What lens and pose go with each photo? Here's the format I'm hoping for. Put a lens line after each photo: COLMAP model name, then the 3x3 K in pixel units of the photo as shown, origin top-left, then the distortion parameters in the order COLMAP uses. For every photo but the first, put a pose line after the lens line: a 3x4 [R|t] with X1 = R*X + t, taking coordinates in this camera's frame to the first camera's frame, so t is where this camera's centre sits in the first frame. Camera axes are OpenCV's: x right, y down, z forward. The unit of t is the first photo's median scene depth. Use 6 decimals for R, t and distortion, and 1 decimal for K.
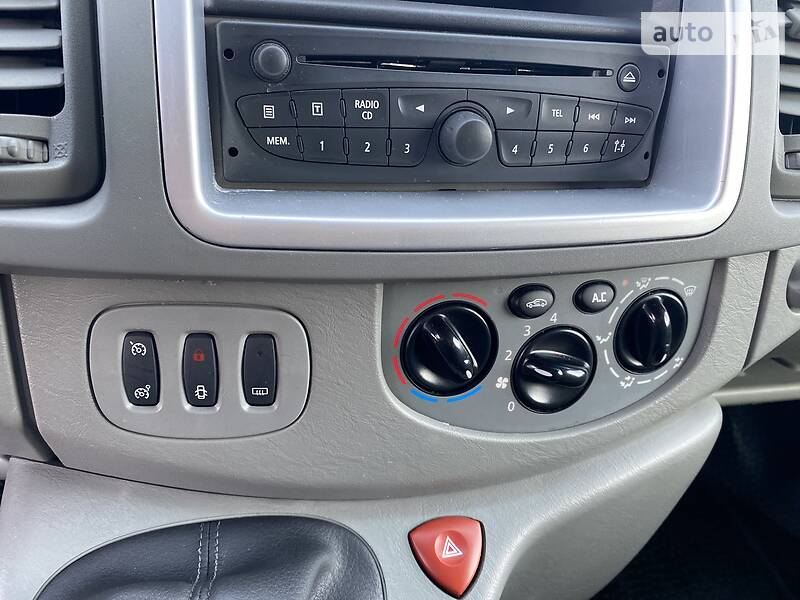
lens RADIAL K [[612.4, 0, 402.0], [0, 612.4, 302.5], [0, 0, 1]] dist [0.013396, -0.004936]
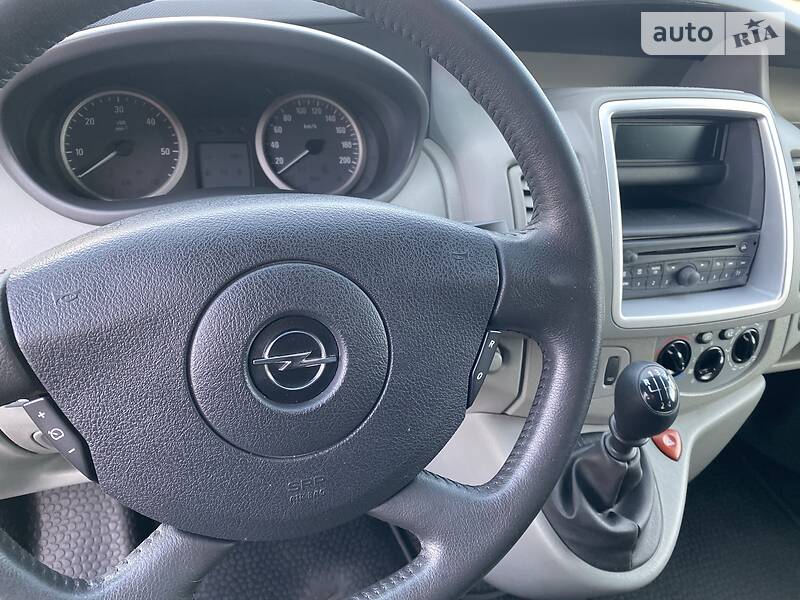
lens RADIAL K [[612.4, 0, 402.0], [0, 612.4, 302.5], [0, 0, 1]] dist [0.013396, -0.004936]
pose [[0.996238, -0.038064, 0.077848, -1.150593], [0.036157, 0.999014, 0.025767, -0.242113], [-0.078752, -0.022855, 0.996632, -1.310648]]
